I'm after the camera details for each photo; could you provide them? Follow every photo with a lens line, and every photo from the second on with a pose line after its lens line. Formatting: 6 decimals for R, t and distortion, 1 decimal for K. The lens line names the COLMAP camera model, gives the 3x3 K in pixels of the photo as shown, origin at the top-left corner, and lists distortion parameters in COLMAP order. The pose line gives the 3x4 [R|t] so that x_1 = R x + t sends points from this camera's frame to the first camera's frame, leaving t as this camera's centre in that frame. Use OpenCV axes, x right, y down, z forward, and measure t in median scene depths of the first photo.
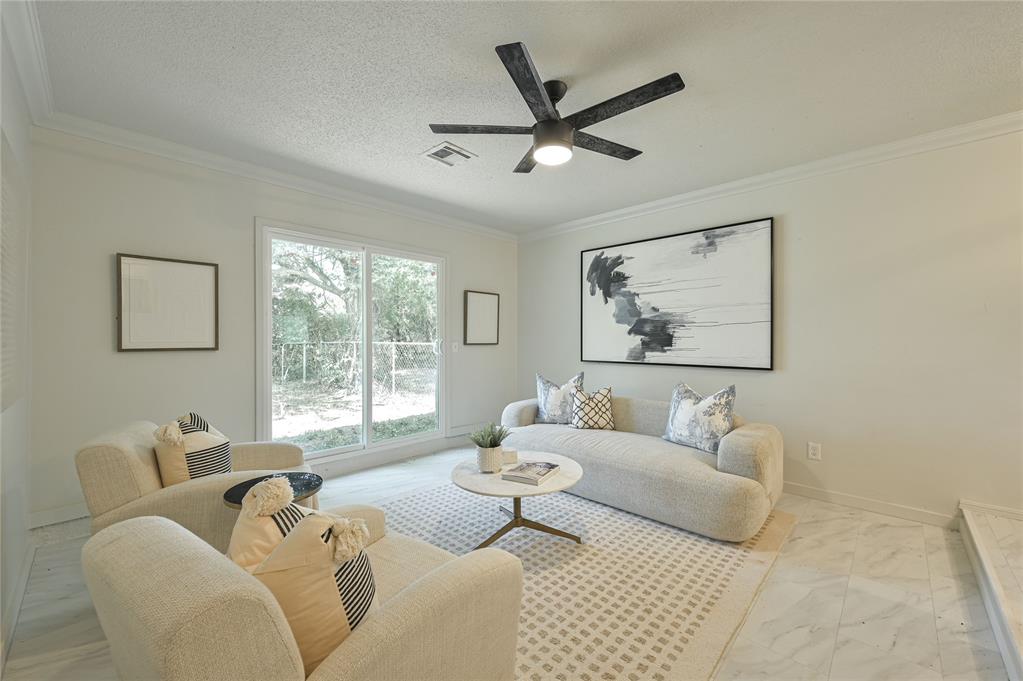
lens RADIAL K [[403.6, 0, 509.4], [0, 403.6, 338.7], [0, 0, 1]] dist [0.000578, -0.000883]
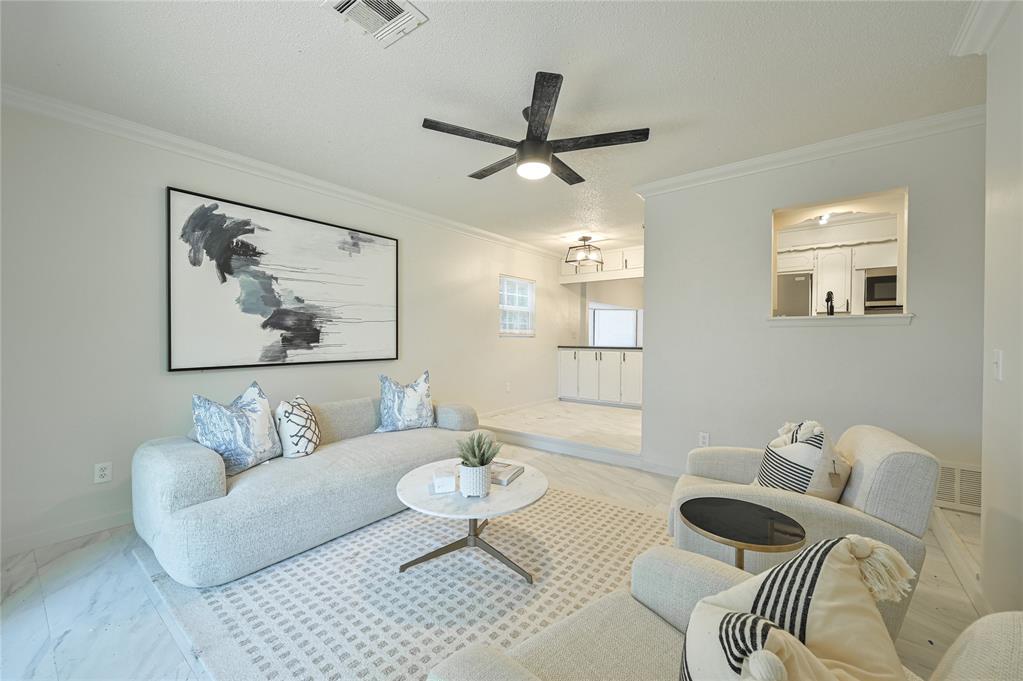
lens RADIAL K [[403.6, 0, 518.9], [0, 403.6, 339.0], [0, 0, 1]] dist [0.000578, -0.000883]
pose [[-0.117419, -0.005120, 0.993069, -0.601402], [-0.000432, 0.999987, 0.005105, 0.006604], [-0.993082, 0.000170, -0.117420, 0.698453]]
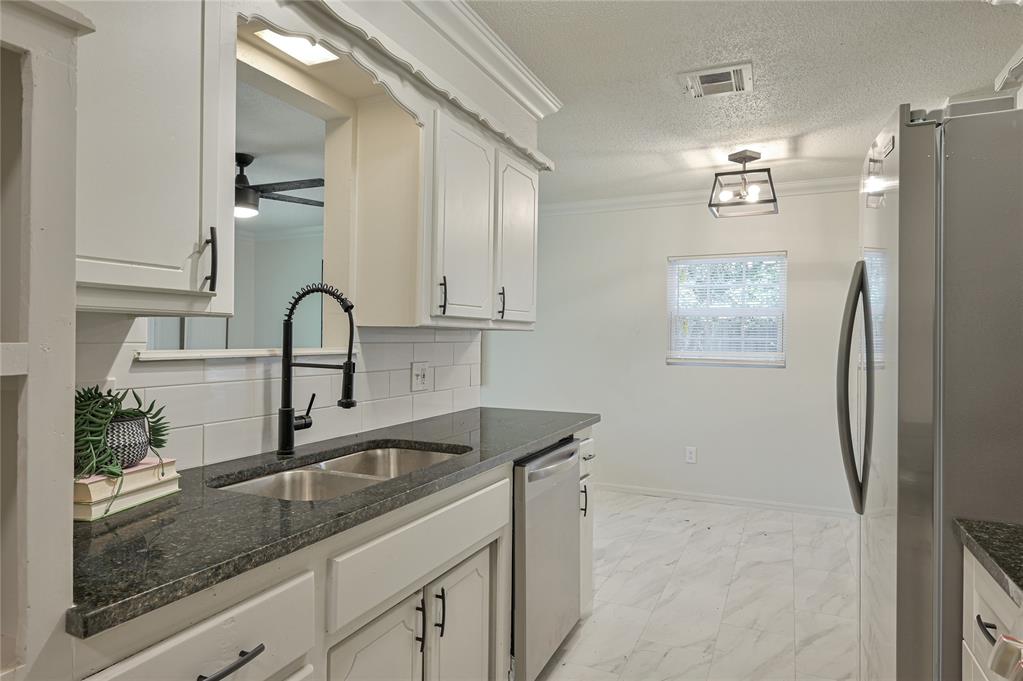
lens RADIAL K [[585.6, 0, 508.1], [0, 585.6, 346.6], [0, 0, 1]] dist [-0.020056, 0.000309]
pose [[0.947291, 0.005842, 0.320321, 0.163031], [-0.009091, 0.999921, 0.008651, -0.041316], [-0.320245, -0.011107, 0.947270, -0.536065]]
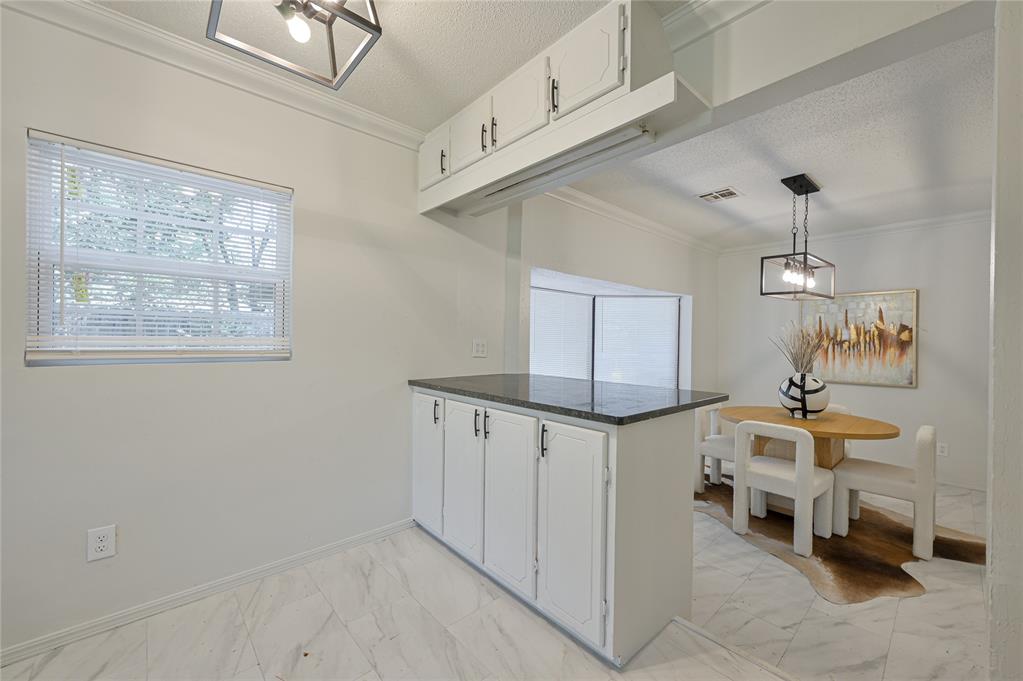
lens RADIAL K [[403.6, 0, 511.5], [0, 403.6, 341.6], [0, 0, 1]] dist [0.000578, -0.000883]
pose [[0.060800, -0.004015, 0.998142, 0.548751], [-0.006066, 0.999972, 0.004392, -0.021758], [-0.998132, -0.006321, 0.060774, 0.085126]]
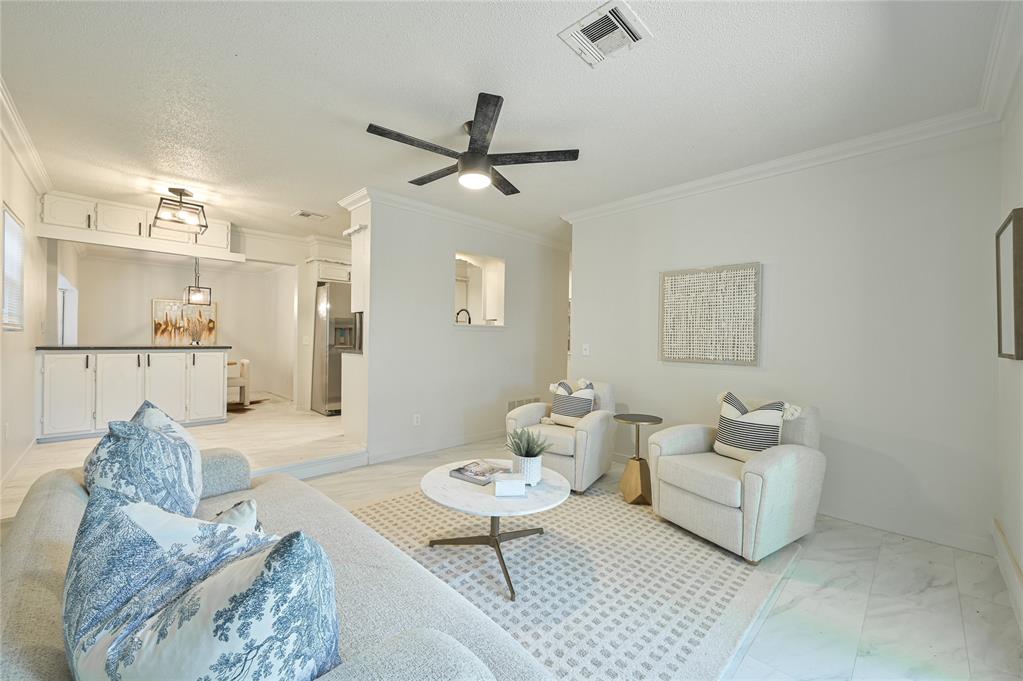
lens RADIAL K [[403.6, 0, 511.1], [0, 403.6, 340.5], [0, 0, 1]] dist [0.000578, -0.000883]
pose [[-0.999510, -0.014778, 0.027598, -0.023969], [-0.014556, 0.999860, 0.008216, 0.005170], [-0.027716, 0.007810, -0.999585, 1.305747]]
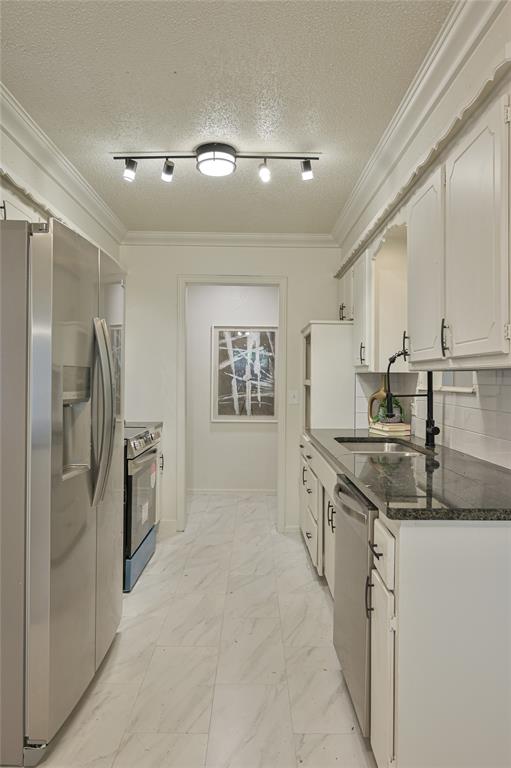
lens RADIAL K [[521.9, 0, 256.9], [0, 521.9, 381.8], [0, 0, 1]] dist [-0.011734, 0.001250]
pose [[-0.713745, 0.002215, -0.700402, 0.854523], [-0.008037, 0.999903, 0.011352, -0.047028], [0.700359, 0.013732, -0.713658, 0.337055]]
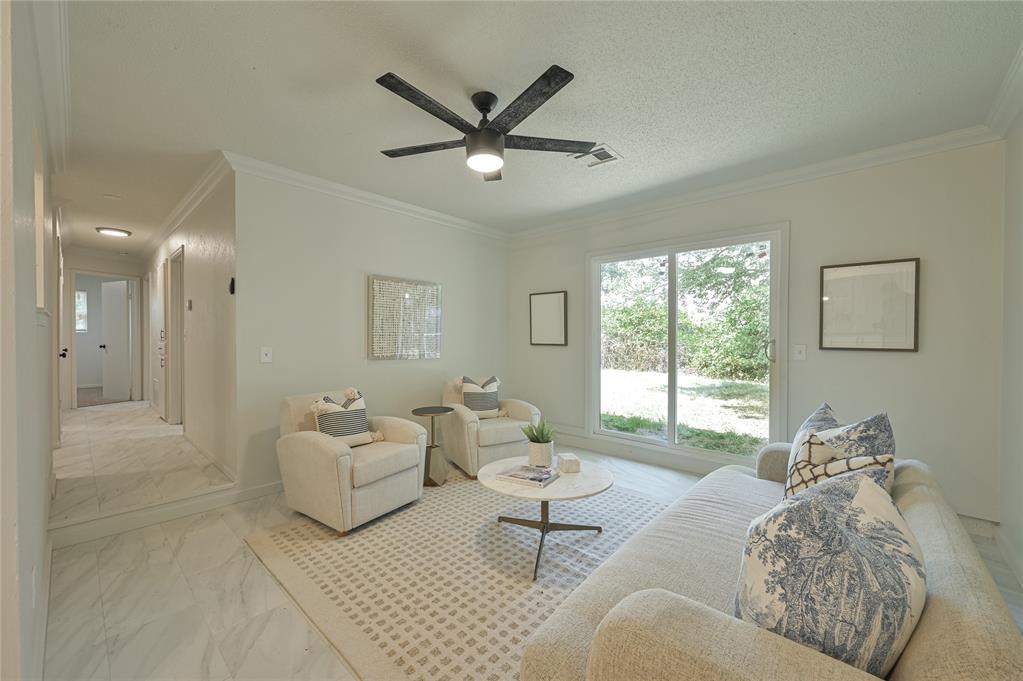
lens RADIAL K [[403.6, 0, 517.7], [0, 403.6, 340.0], [0, 0, 1]] dist [0.000578, -0.000883]
pose [[0.036124, 0.007690, -0.999318, 0.684054], [-0.006124, 0.999953, 0.007474, -0.003314], [0.999329, 0.005850, 0.036170, 0.623406]]
